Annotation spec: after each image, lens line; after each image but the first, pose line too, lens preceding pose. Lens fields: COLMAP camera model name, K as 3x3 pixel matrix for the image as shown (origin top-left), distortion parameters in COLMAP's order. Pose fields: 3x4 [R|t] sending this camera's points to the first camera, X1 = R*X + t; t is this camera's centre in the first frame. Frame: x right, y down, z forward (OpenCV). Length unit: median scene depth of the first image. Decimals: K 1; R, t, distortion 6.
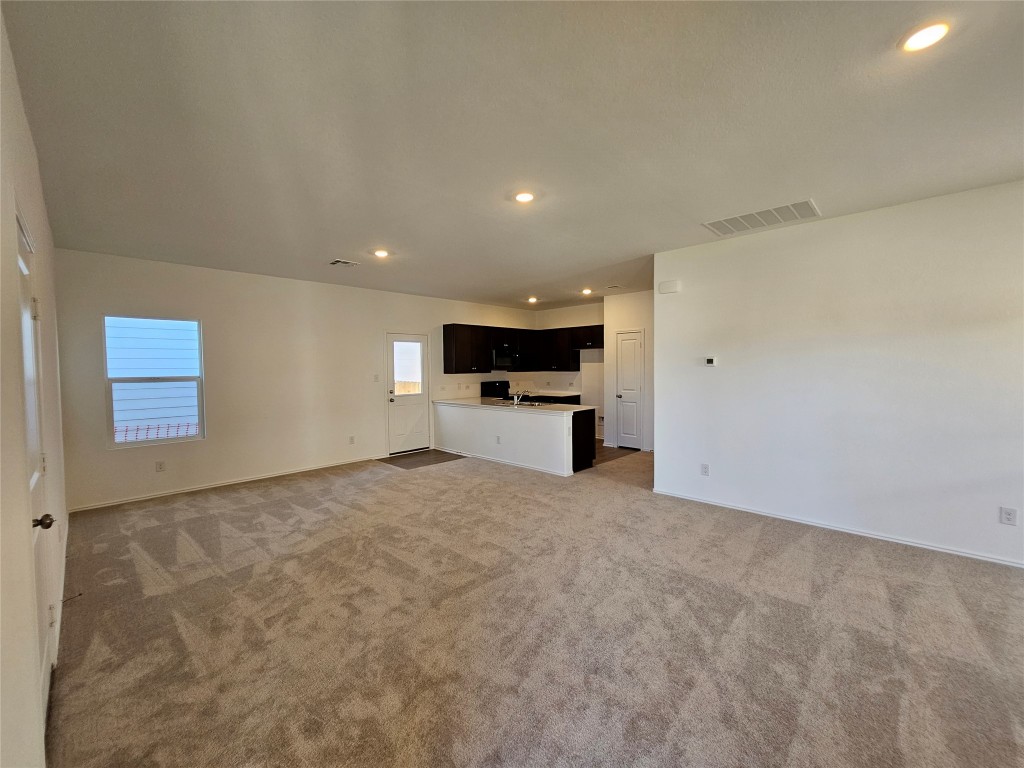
lens RADIAL K [[416.7, 0, 512.7], [0, 416.7, 379.7], [0, 0, 1]] dist [-0.006780, 0.000182]
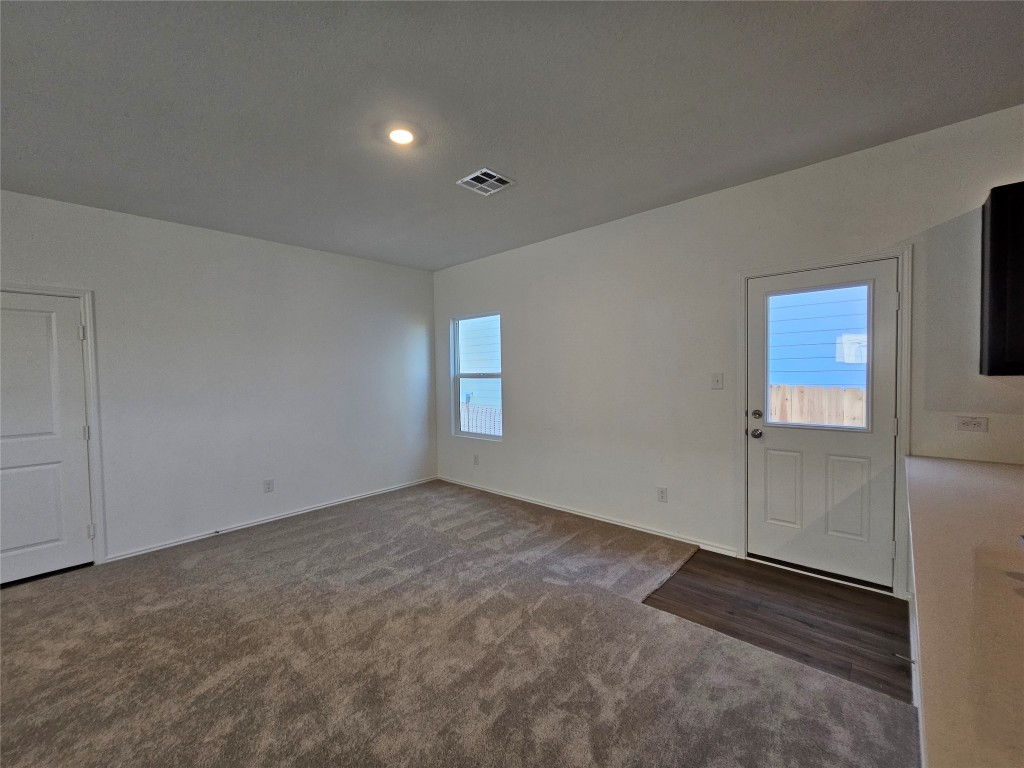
lens RADIAL K [[416.7, 0, 512.9], [0, 416.7, 380.4], [0, 0, 1]] dist [-0.006780, 0.000182]
pose [[0.031603, 0.027854, -0.999112, 0.182074], [-0.014668, 0.999517, 0.027401, -0.019487], [0.999393, 0.013789, 0.031996, 1.000427]]
